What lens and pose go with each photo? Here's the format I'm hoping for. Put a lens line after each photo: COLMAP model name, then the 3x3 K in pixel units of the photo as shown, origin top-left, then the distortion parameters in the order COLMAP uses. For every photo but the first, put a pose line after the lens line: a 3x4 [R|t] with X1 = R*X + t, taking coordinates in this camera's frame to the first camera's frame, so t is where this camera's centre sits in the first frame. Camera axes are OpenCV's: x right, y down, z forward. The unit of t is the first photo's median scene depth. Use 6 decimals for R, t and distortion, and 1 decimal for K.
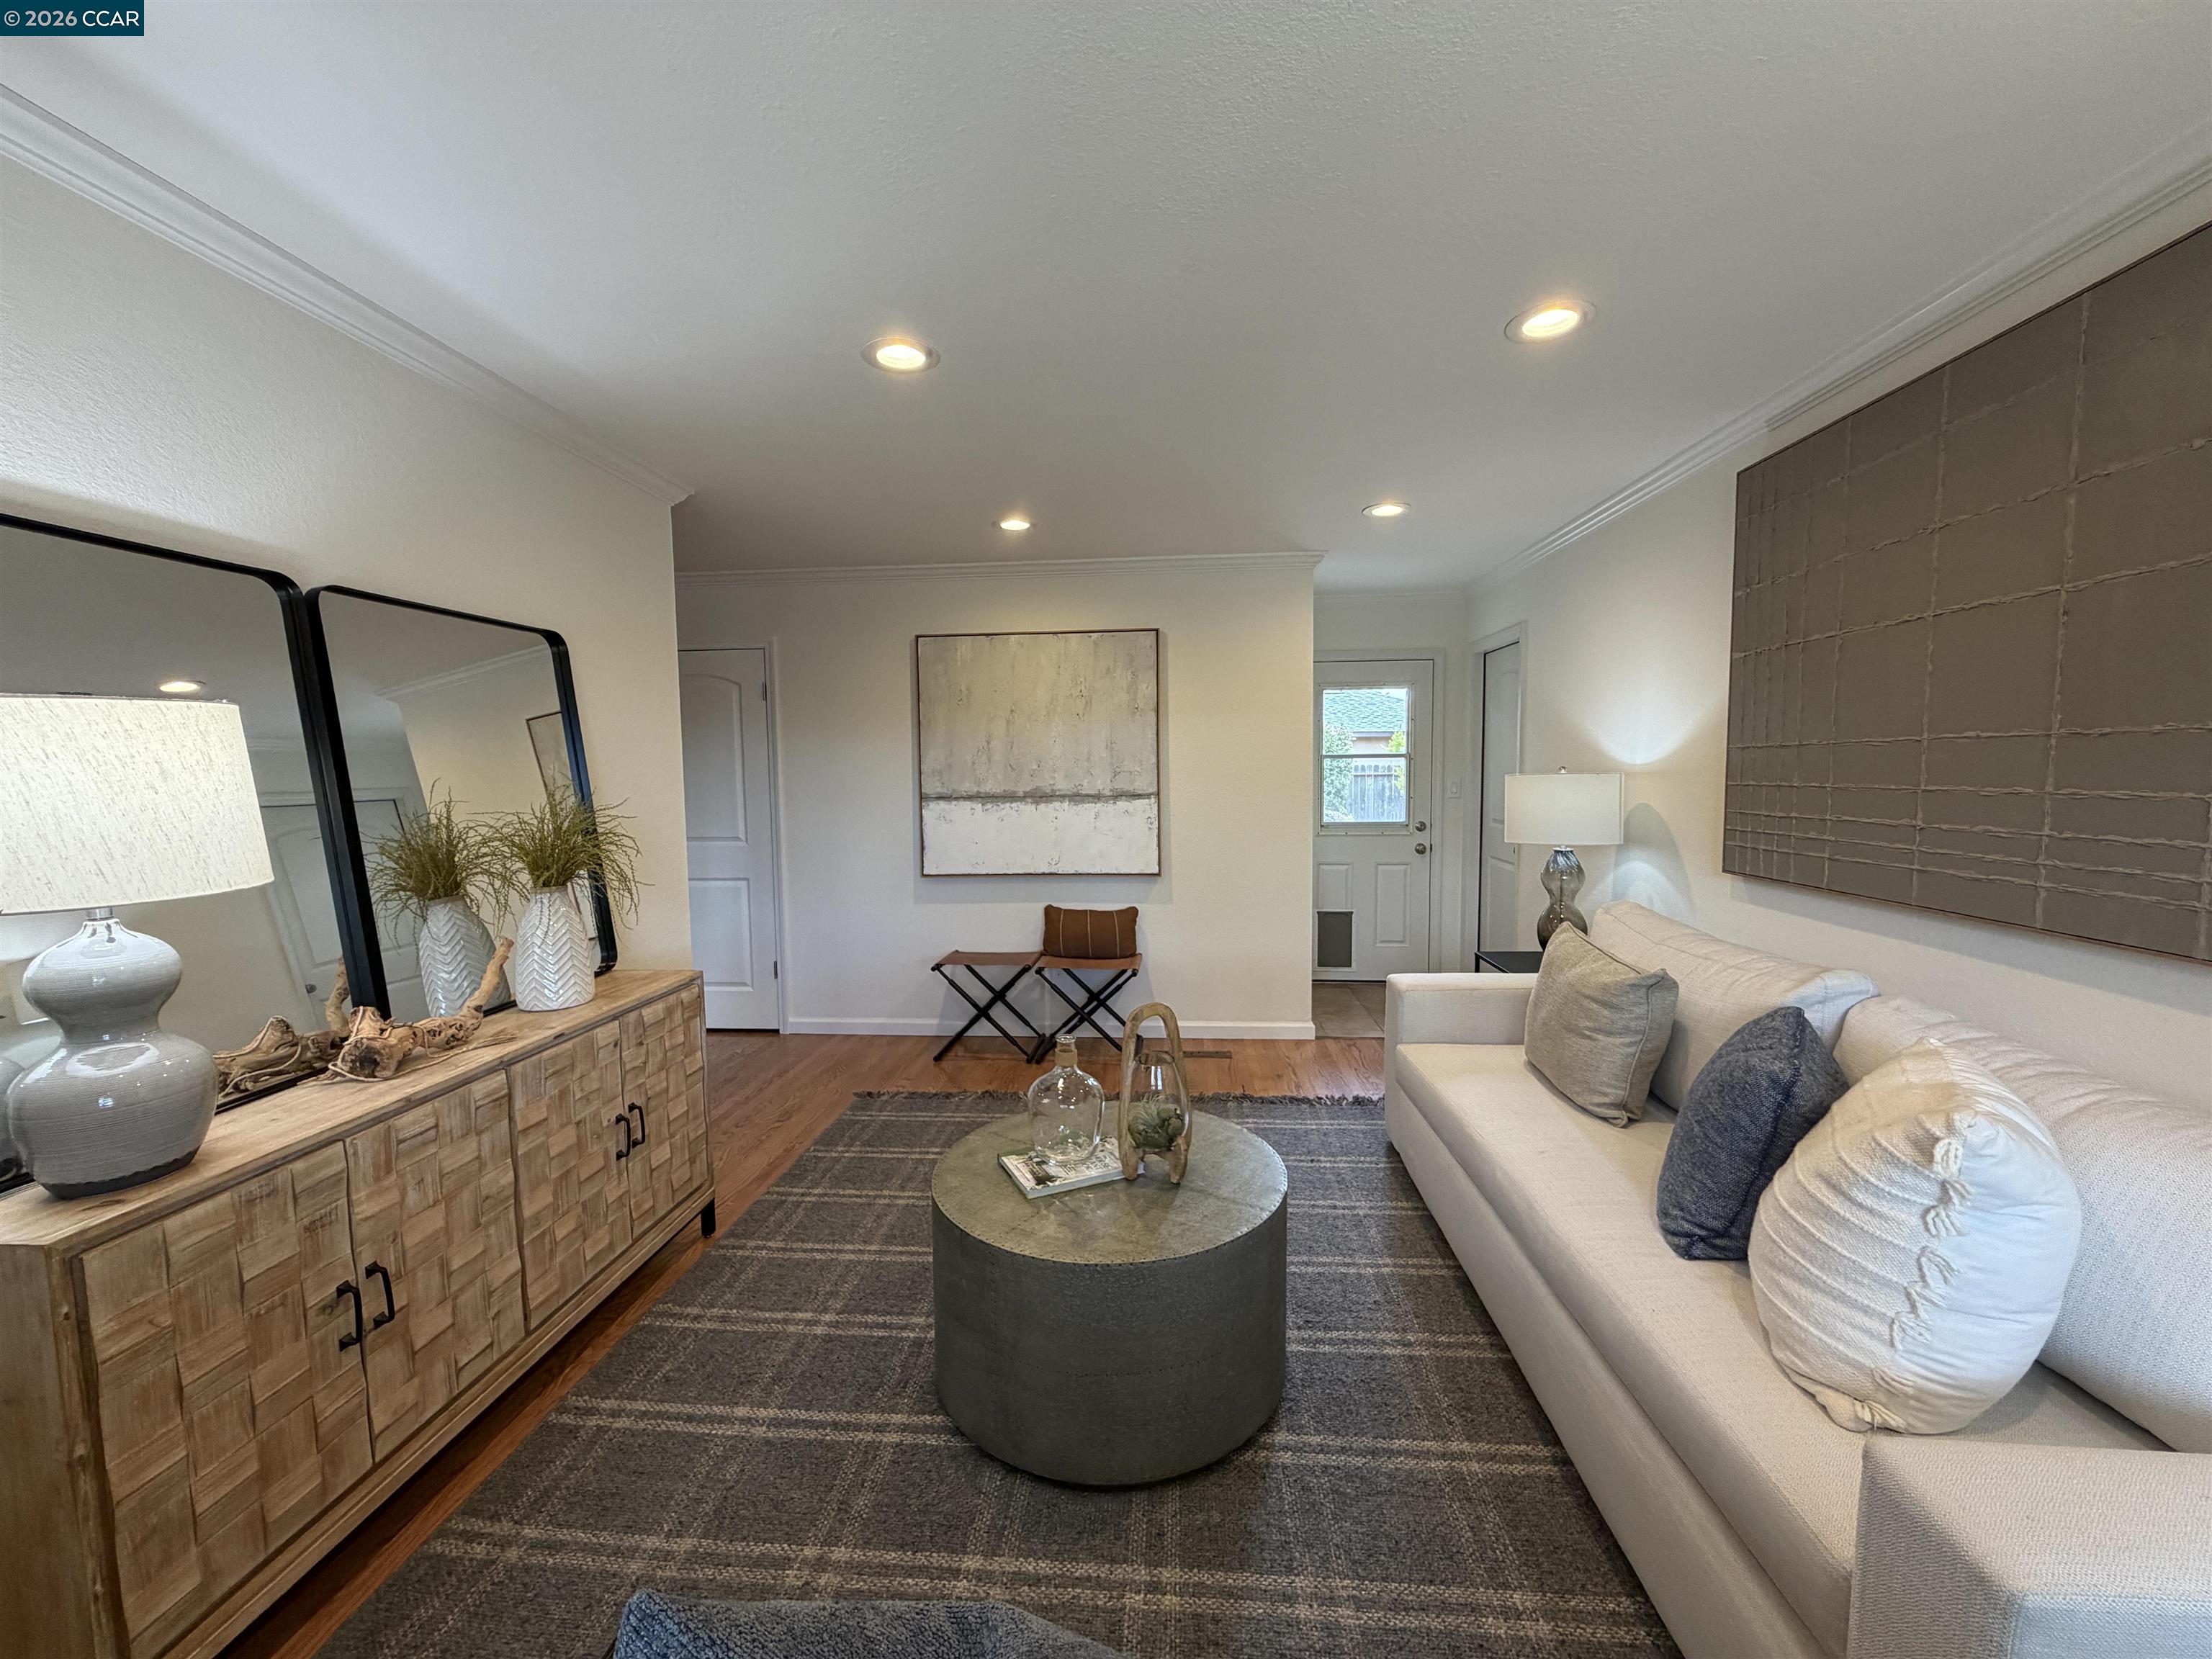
lens RADIAL K [[883.7, 0, 1106.0], [0, 883.7, 829.5], [0, 0, 1]] dist [0.000290, 0.000190]
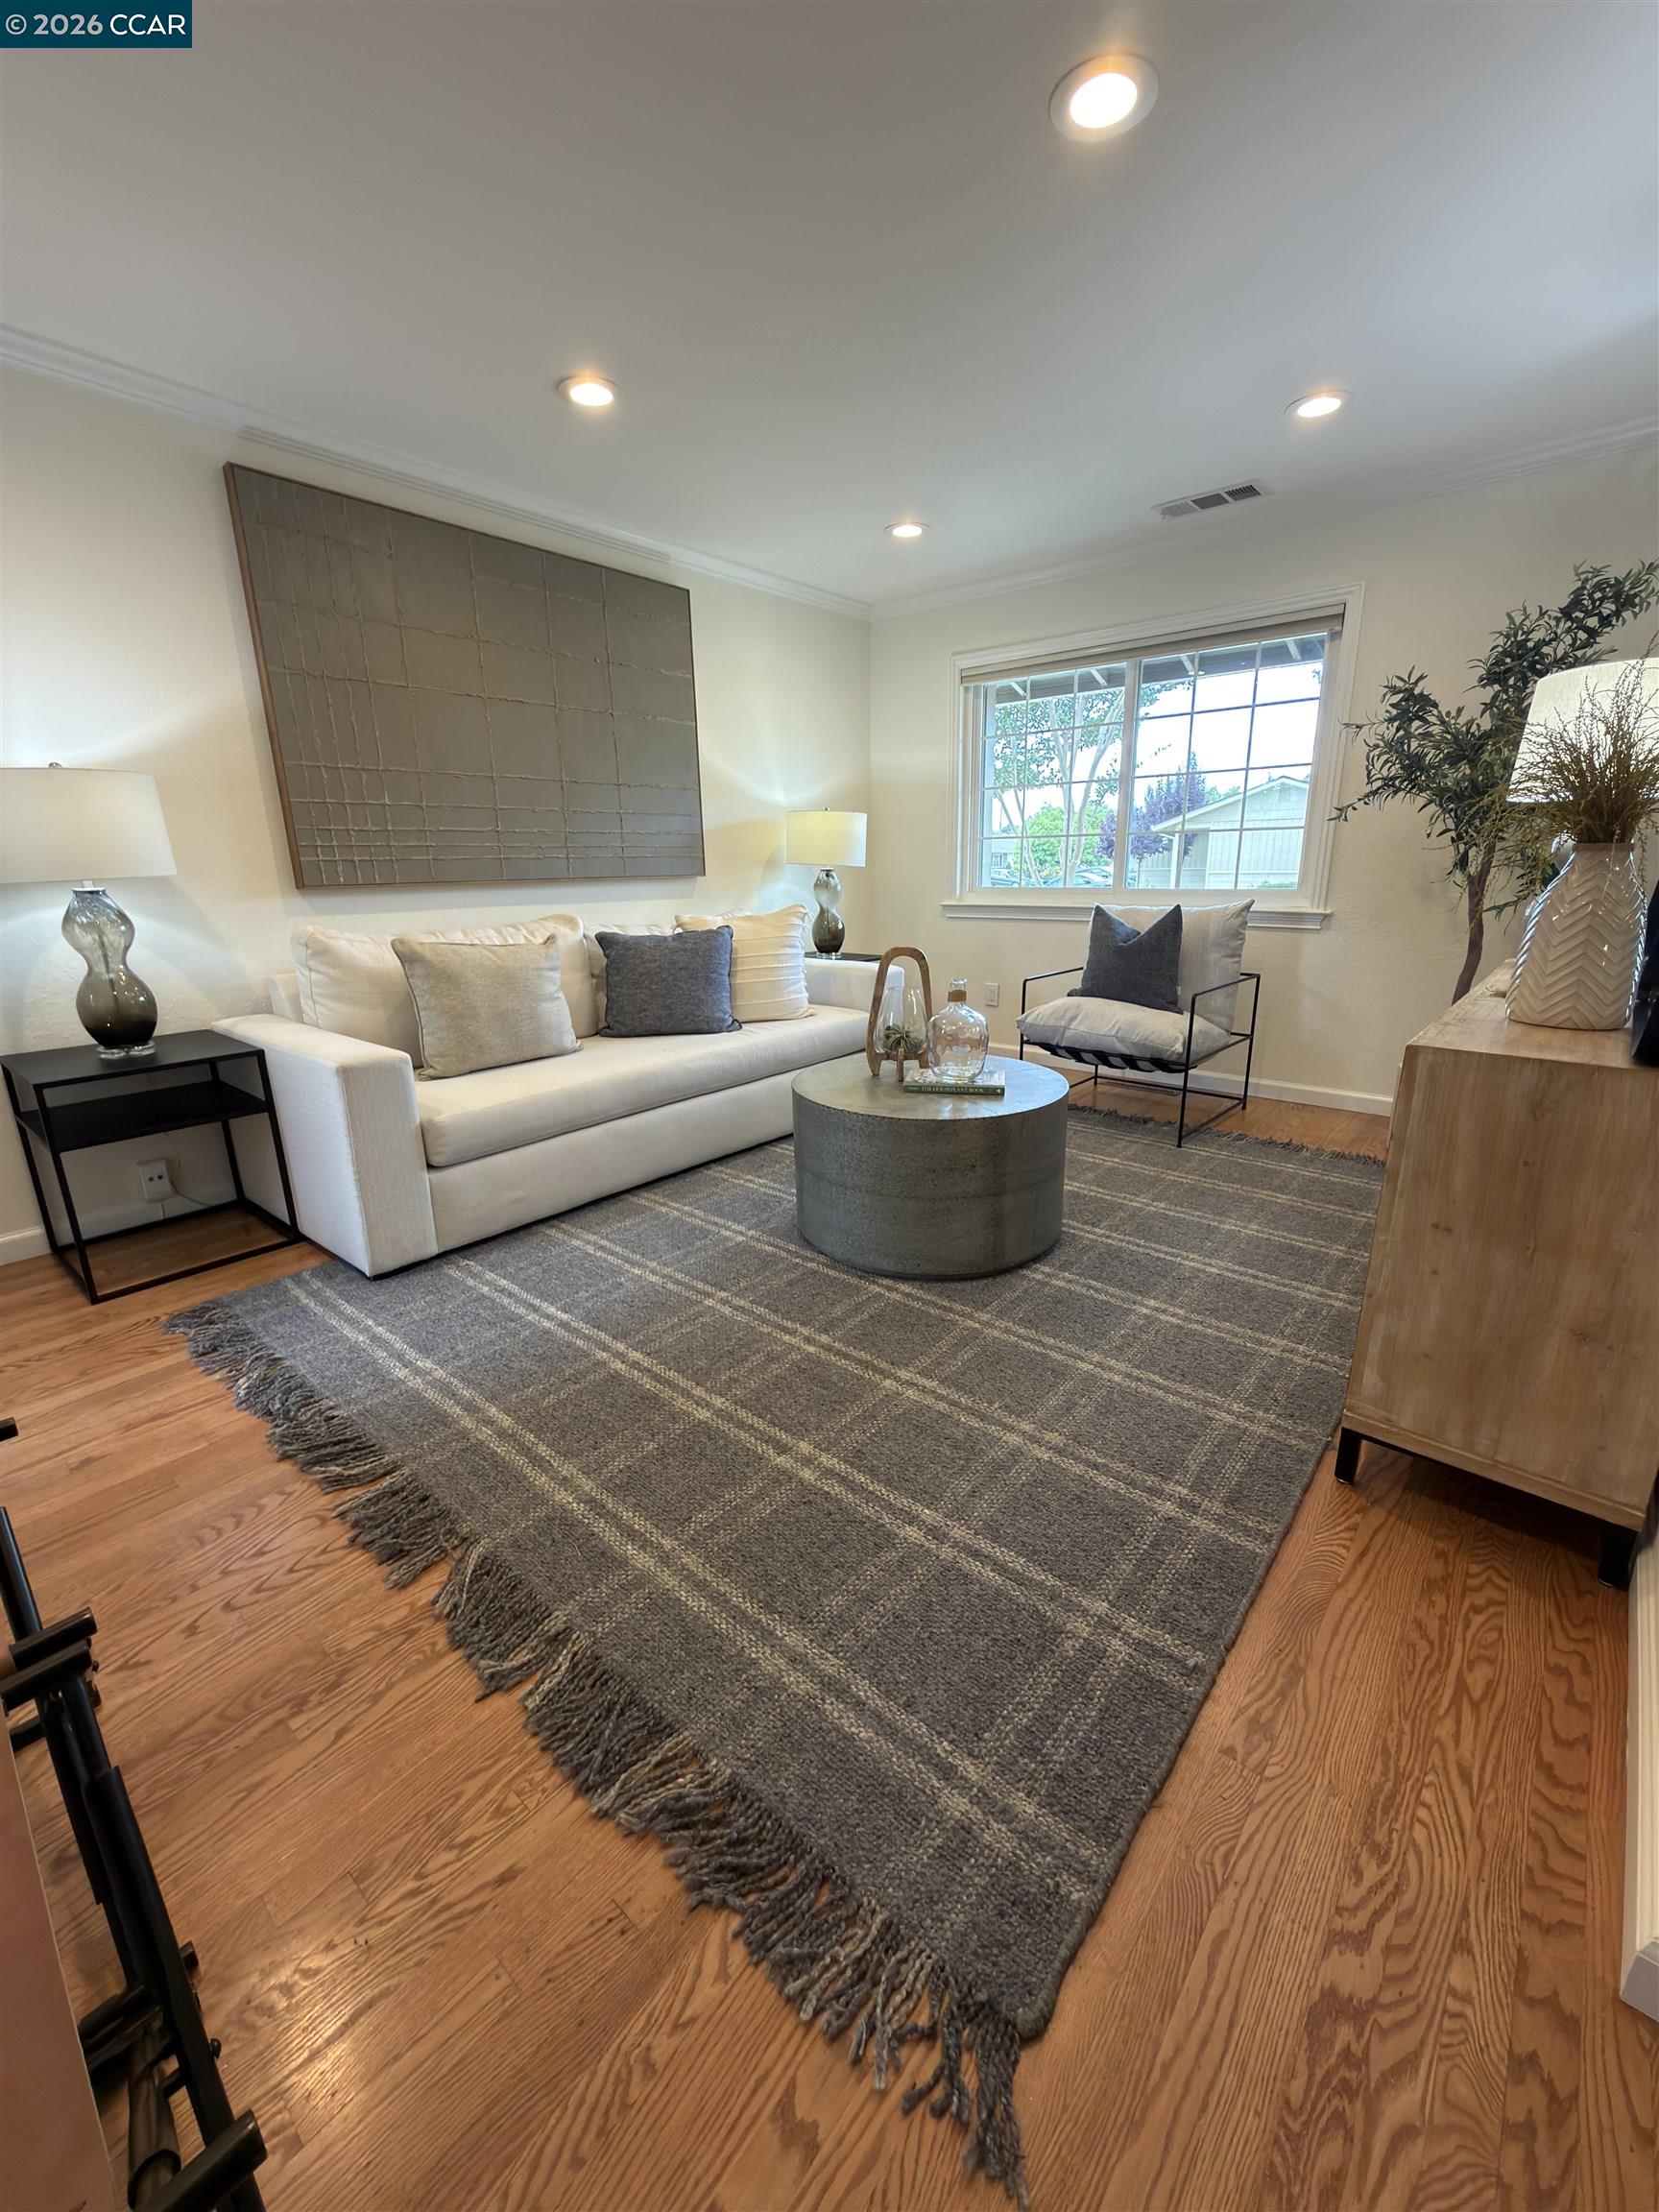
lens RADIAL K [[883.7, 0, 831.2], [0, 883.7, 1105.4], [0, 0, 1]] dist [0.000290, 0.000190]
pose [[-0.809601, -0.132305, 0.571876, -0.587999], [0.066893, 0.947123, 0.313819, 0.004282], [-0.583157, 0.292323, -0.757941, 1.957612]]
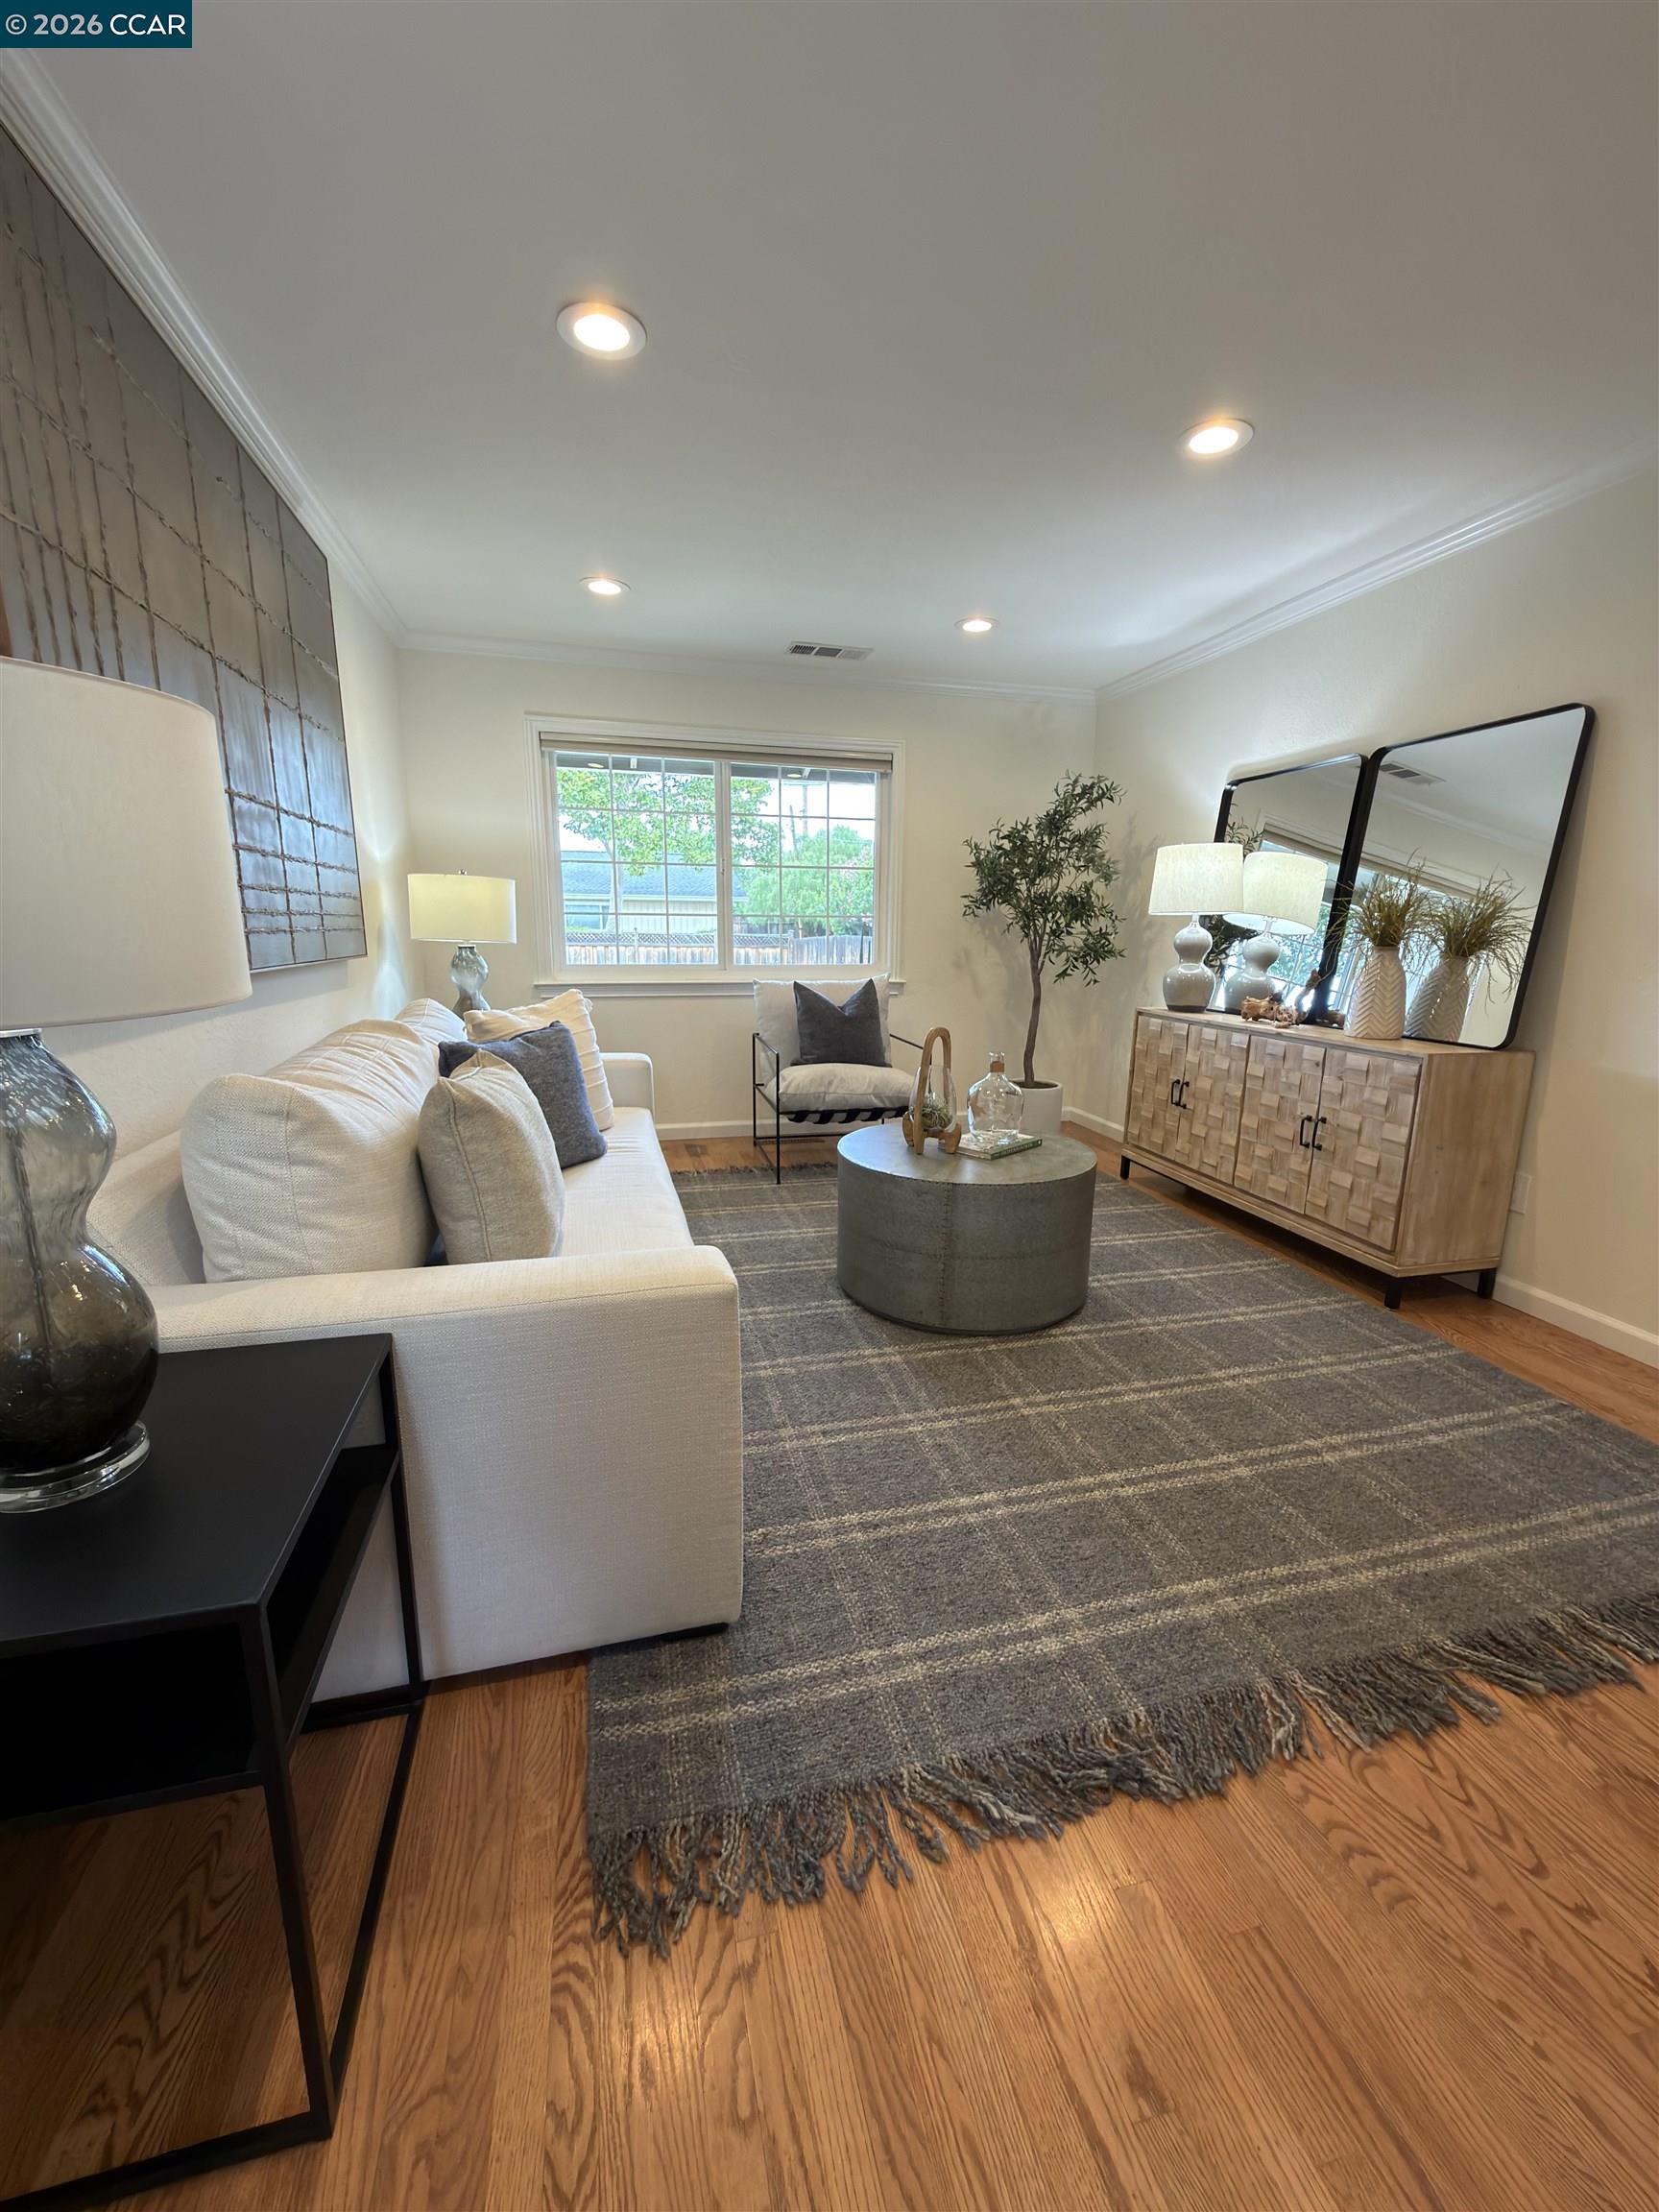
lens RADIAL K [[883.7, 0, 831.2], [0, 883.7, 1105.4], [0, 0, 1]] dist [0.000290, 0.000190]
pose [[-0.943841, 0.068655, -0.323189, 0.607075], [-0.021811, 0.963092, 0.268287, -0.044673], [0.329680, 0.260269, -0.907508, 2.050712]]
